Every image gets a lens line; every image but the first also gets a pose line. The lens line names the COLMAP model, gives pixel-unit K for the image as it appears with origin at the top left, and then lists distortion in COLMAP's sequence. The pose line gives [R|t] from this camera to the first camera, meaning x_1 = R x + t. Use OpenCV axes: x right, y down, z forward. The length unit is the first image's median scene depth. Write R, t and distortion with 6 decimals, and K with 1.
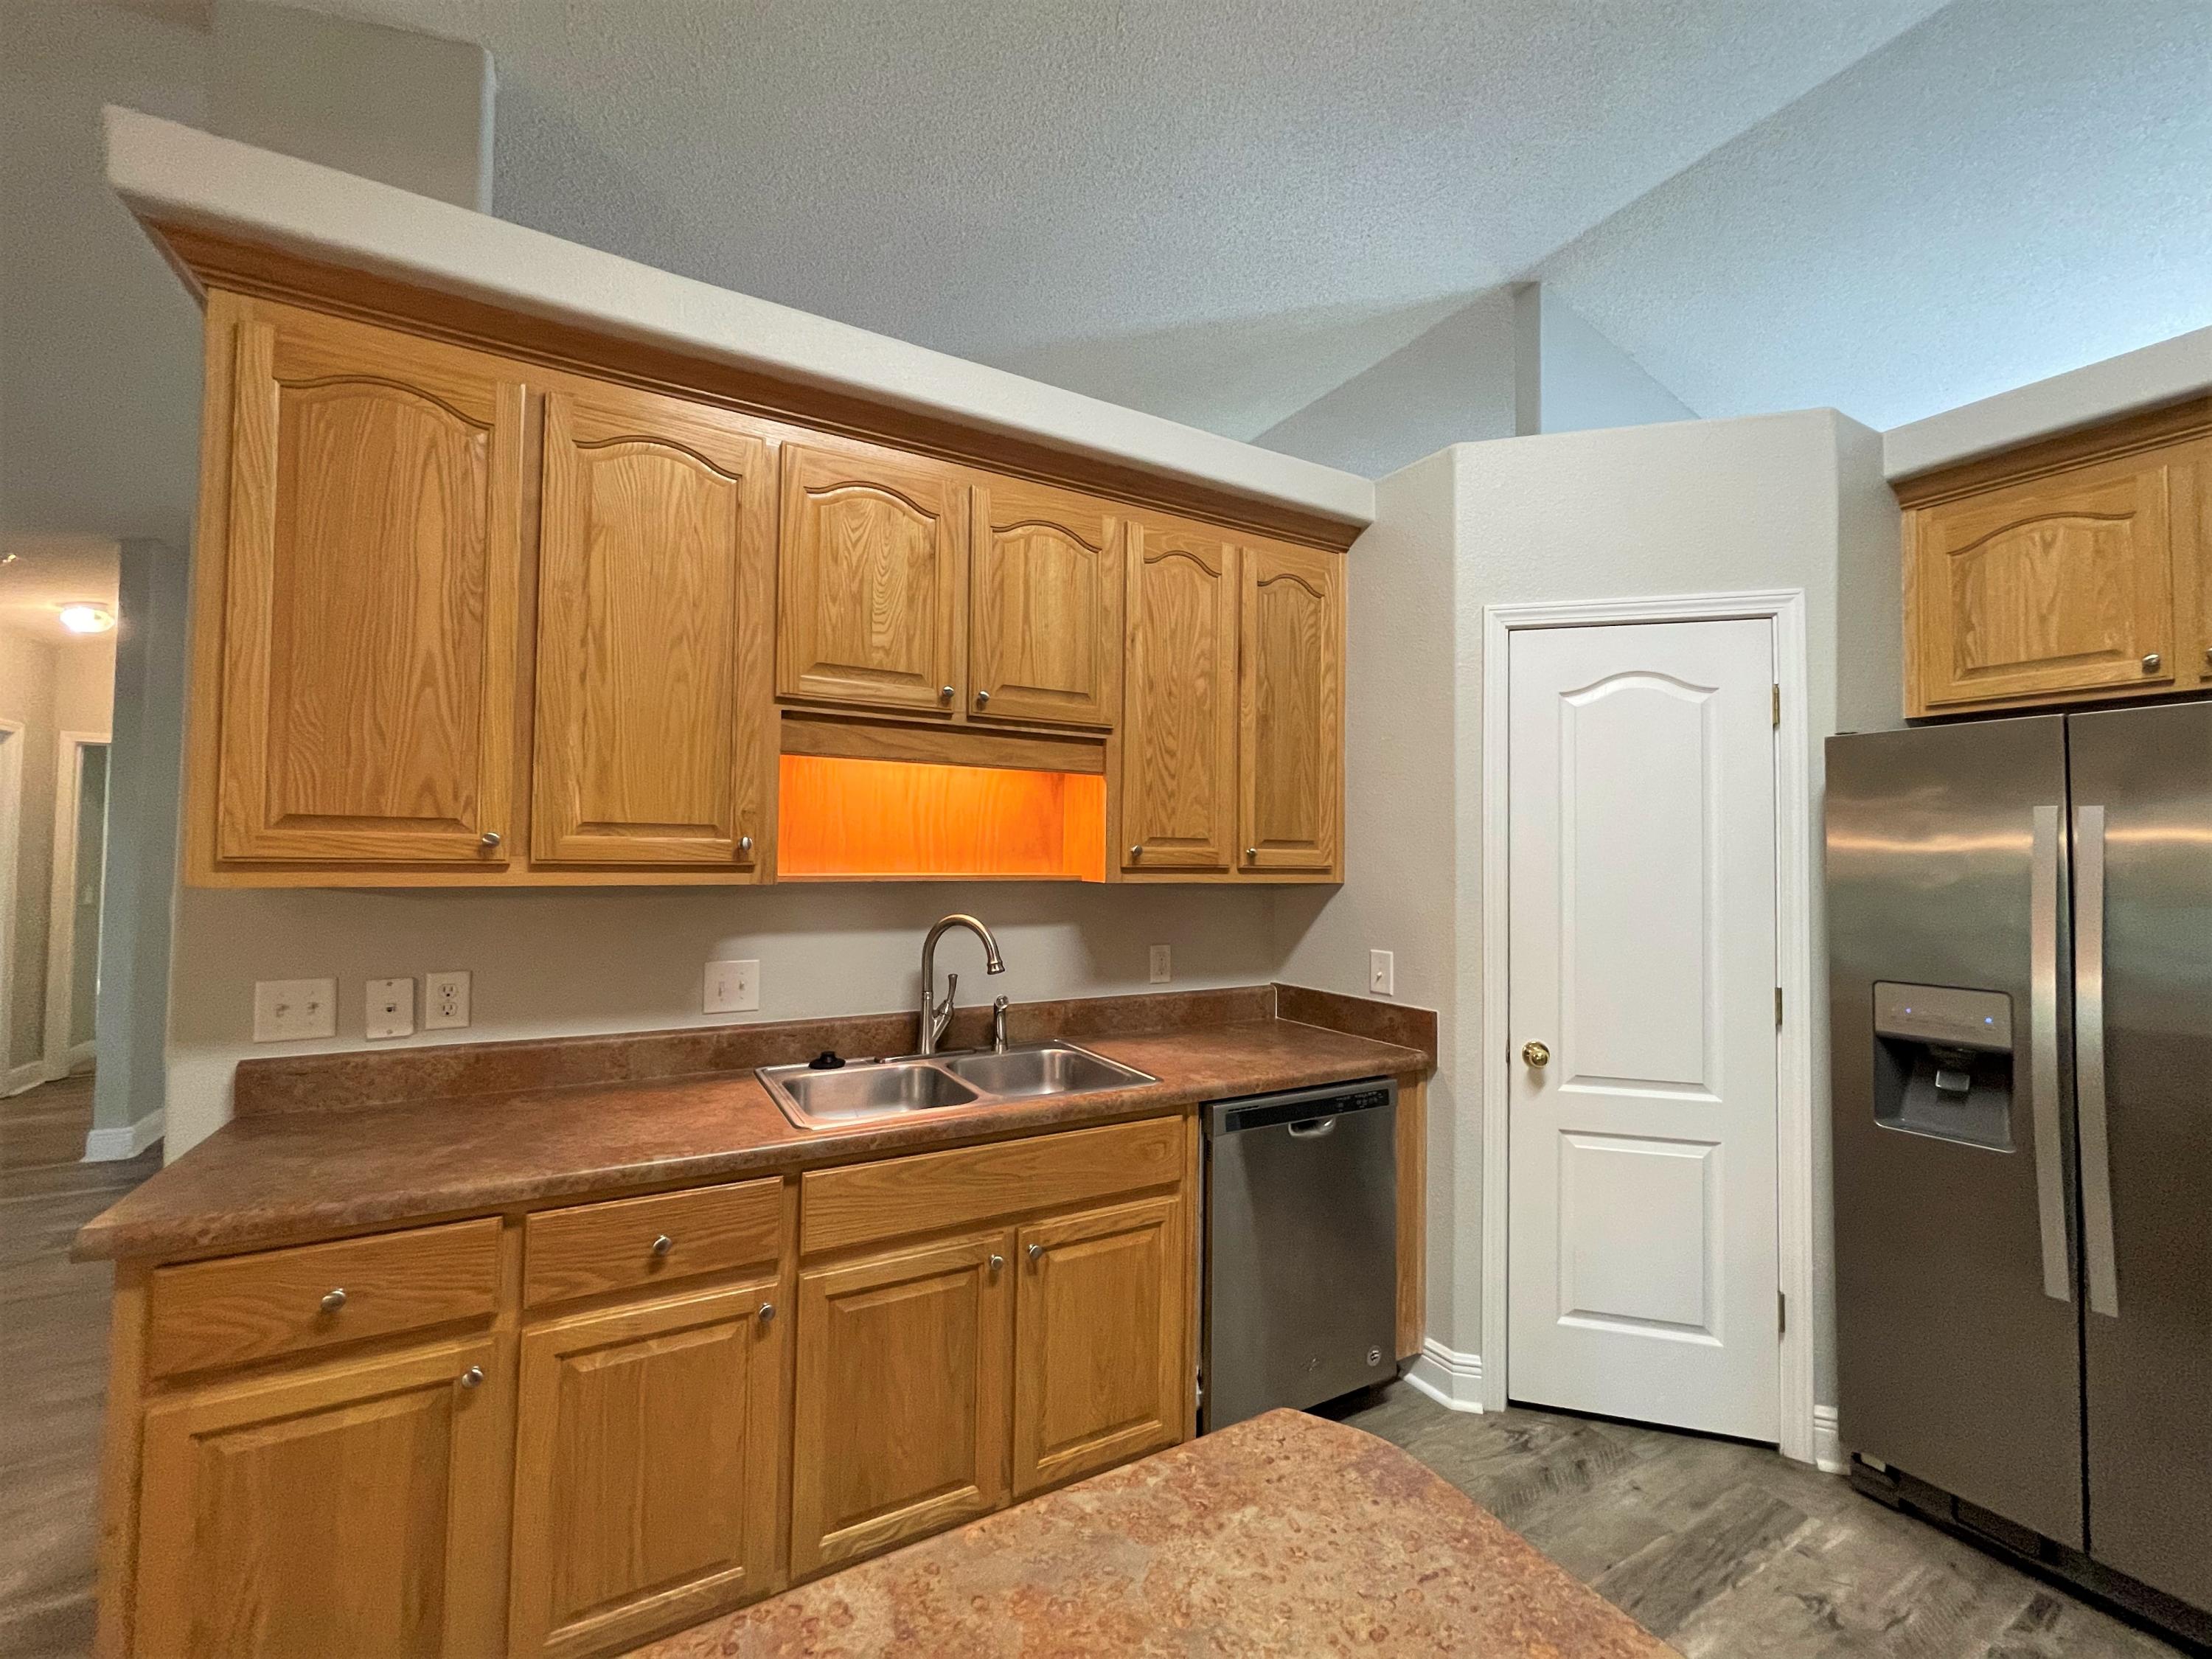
lens RADIAL K [[898.2, 0, 1108.9], [0, 898.2, 830.4], [0, 0, 1]] dist [0.000162, 0.000293]
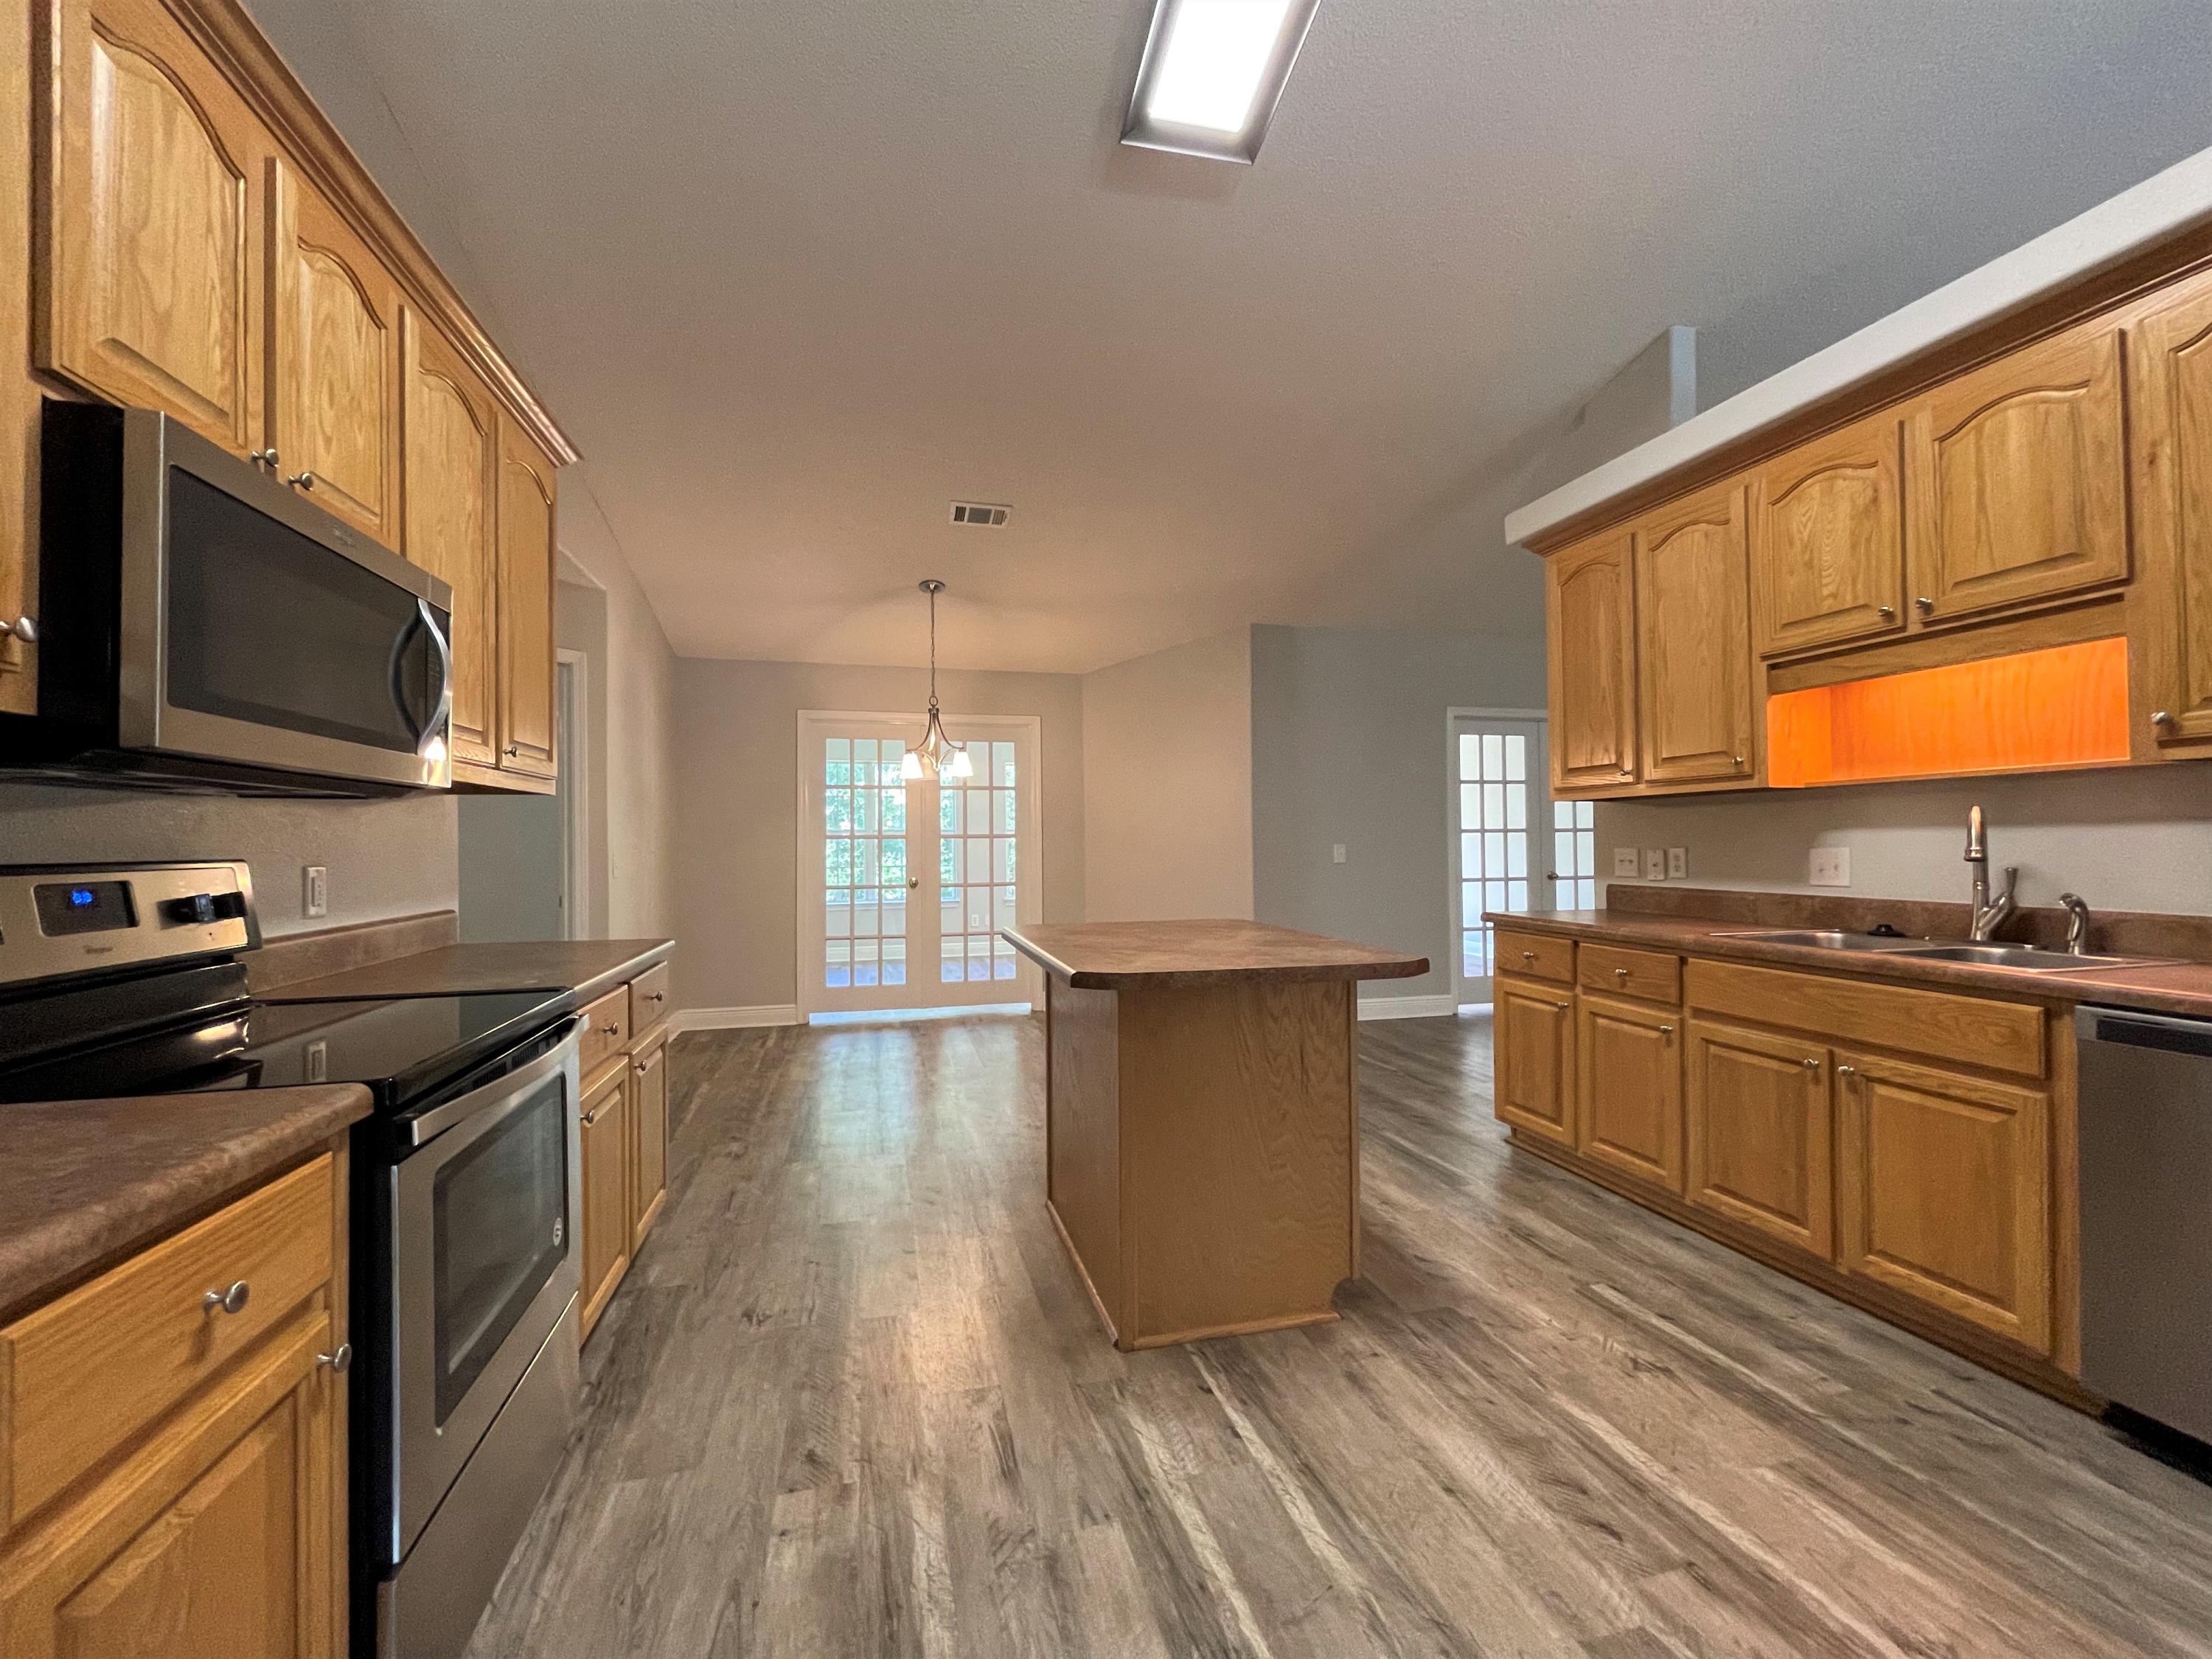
lens RADIAL K [[898.2, 0, 1105.7], [0, 898.2, 836.6], [0, 0, 1]] dist [0.000162, 0.000293]
pose [[-0.261507, -0.021507, -0.964962, 1.193475], [0.035370, 0.998867, -0.031848, 0.136963], [0.964553, -0.042459, -0.260450, 0.321432]]
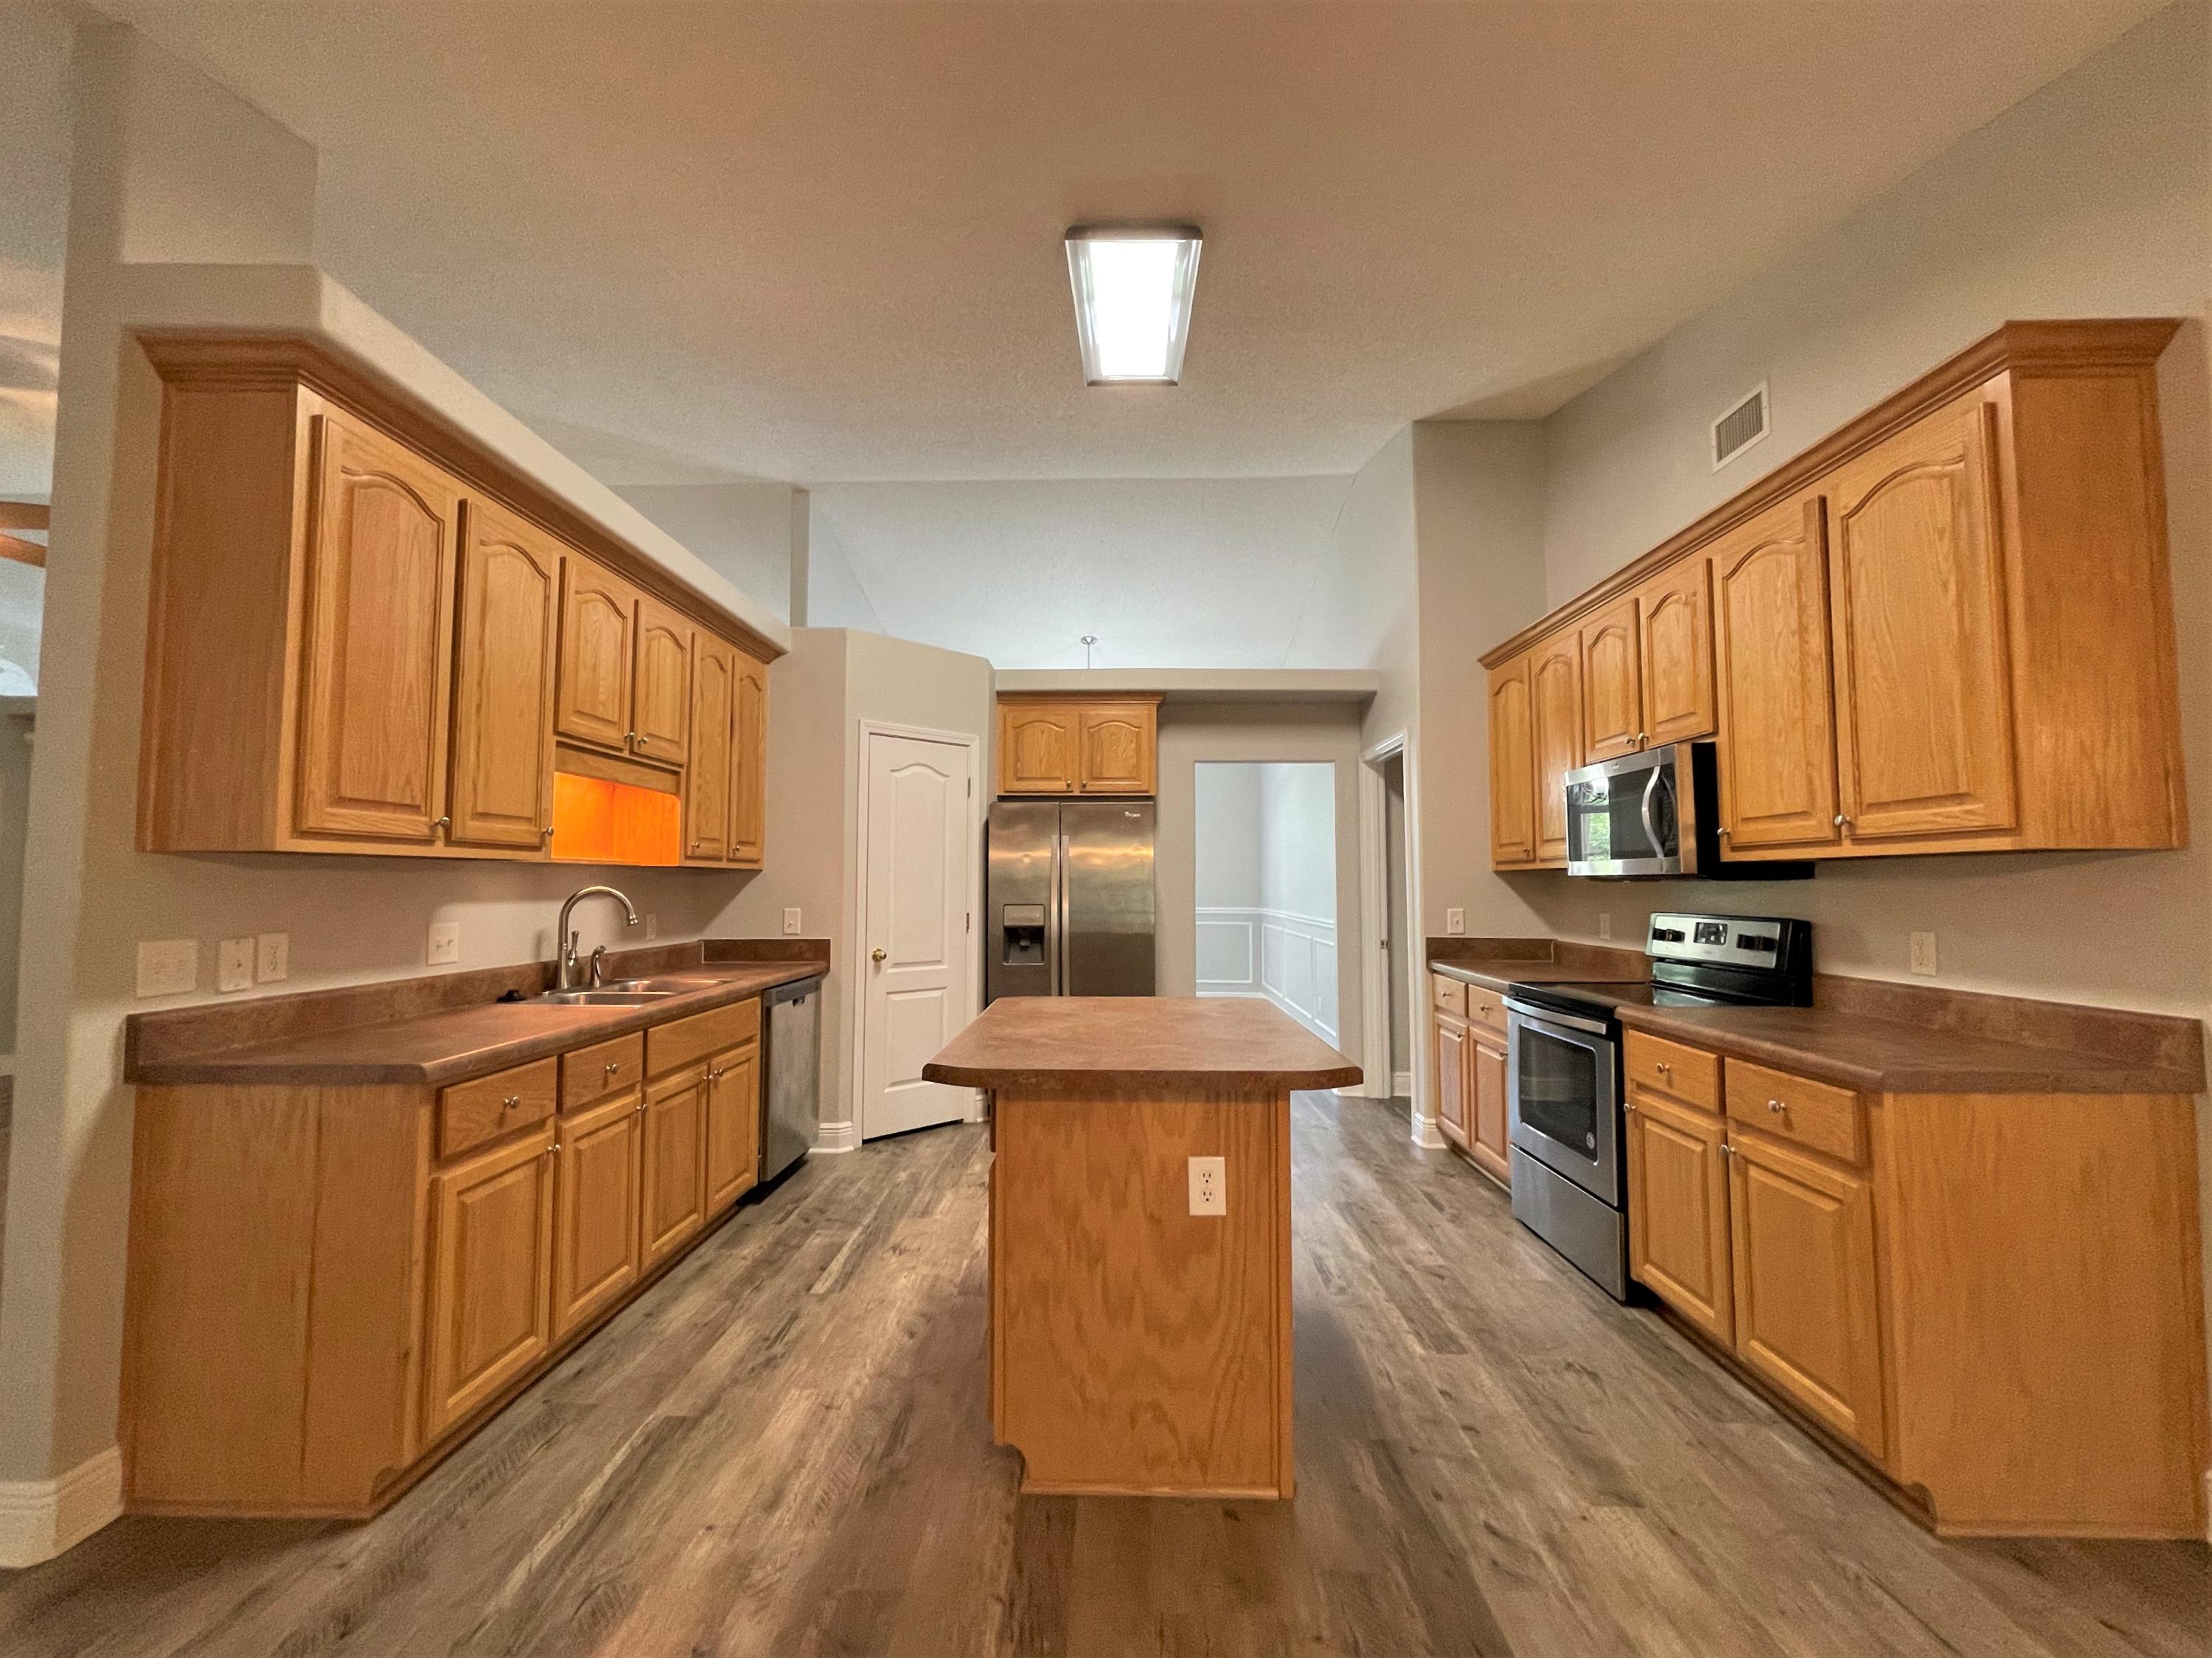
lens RADIAL K [[898.3, 0, 1095.9], [0, 898.3, 821.3], [0, 0, 1]] dist [0.000162, 0.000293]
pose [[0.523369, 0.045637, 0.850883, -1.056054], [-0.020261, 0.998949, -0.041117, 0.035708], [-0.851865, 0.004280, 0.523743, -0.464136]]
